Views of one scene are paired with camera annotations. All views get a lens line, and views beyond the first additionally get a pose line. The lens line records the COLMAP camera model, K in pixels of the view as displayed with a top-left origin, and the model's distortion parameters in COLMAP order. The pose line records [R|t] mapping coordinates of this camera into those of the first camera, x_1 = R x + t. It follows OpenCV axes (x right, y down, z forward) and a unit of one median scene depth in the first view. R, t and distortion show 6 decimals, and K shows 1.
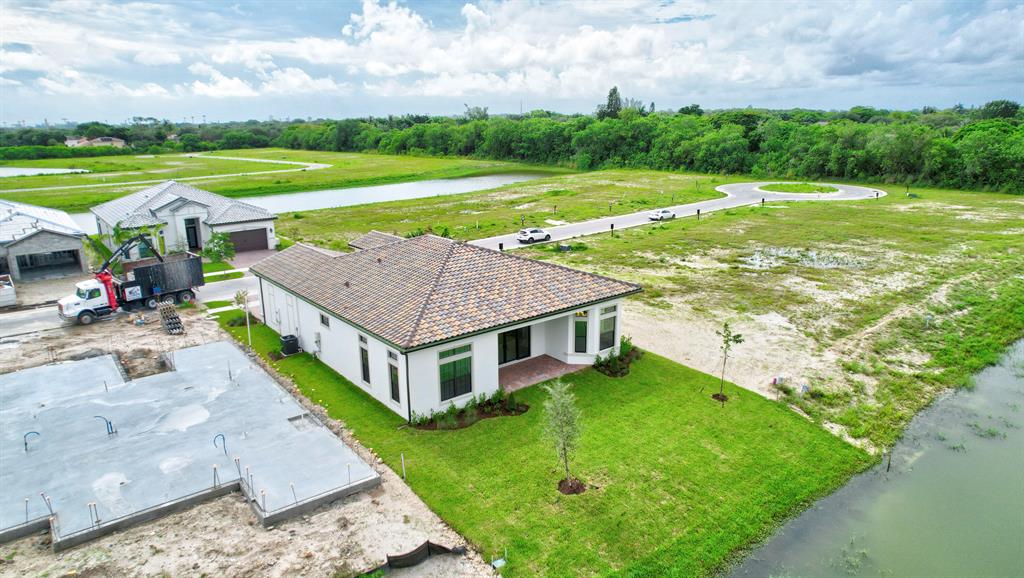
lens RADIAL K [[656.2, 0, 512.0], [0, 656.2, 289.0], [0, 0, 1]] dist [-0.082074, 0.069099]
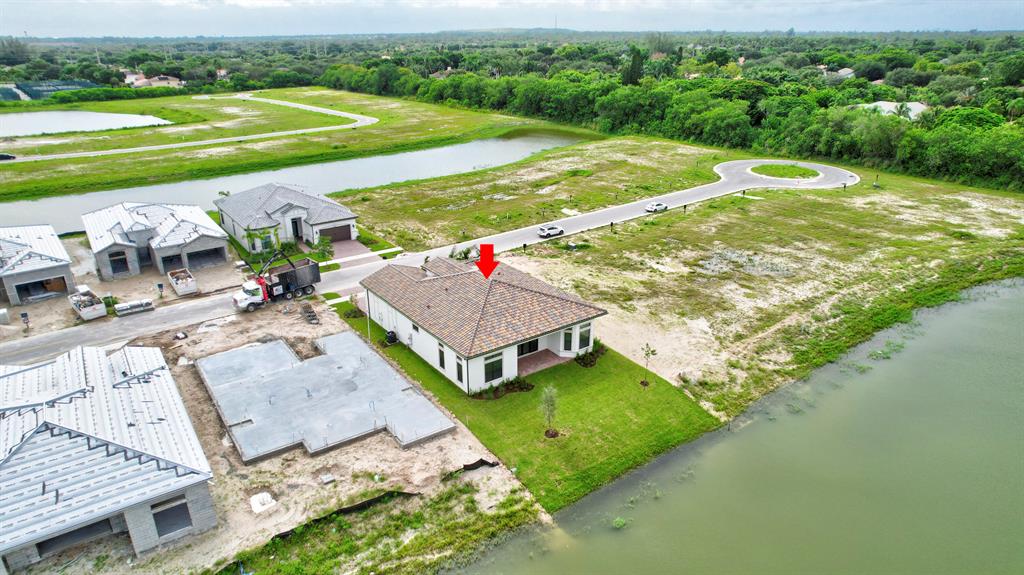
lens RADIAL K [[651.4, 0, 512.0], [0, 651.4, 287.5], [0, 0, 1]] dist [-0.058442, 0.001663]
pose [[0.998747, 0.028160, -0.041378, 0.020166], [-0.022935, 0.992299, 0.121726, -0.191200], [0.044487, -0.120624, 0.991701, -0.463142]]
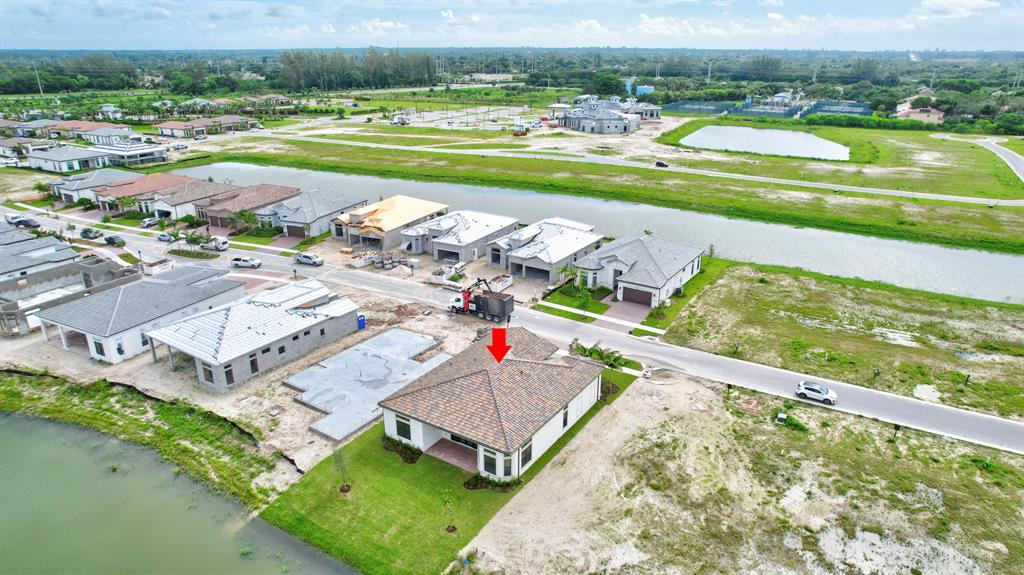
lens RADIAL K [[656.2, 0, 512.0], [0, 656.2, 287.5], [0, 0, 1]] dist [-0.082074, 0.069099]
pose [[0.318121, 0.346397, -0.882501, 1.051297], [-0.247624, 0.928906, 0.275349, -0.582722], [0.915140, 0.130934, 0.381280, 0.286128]]
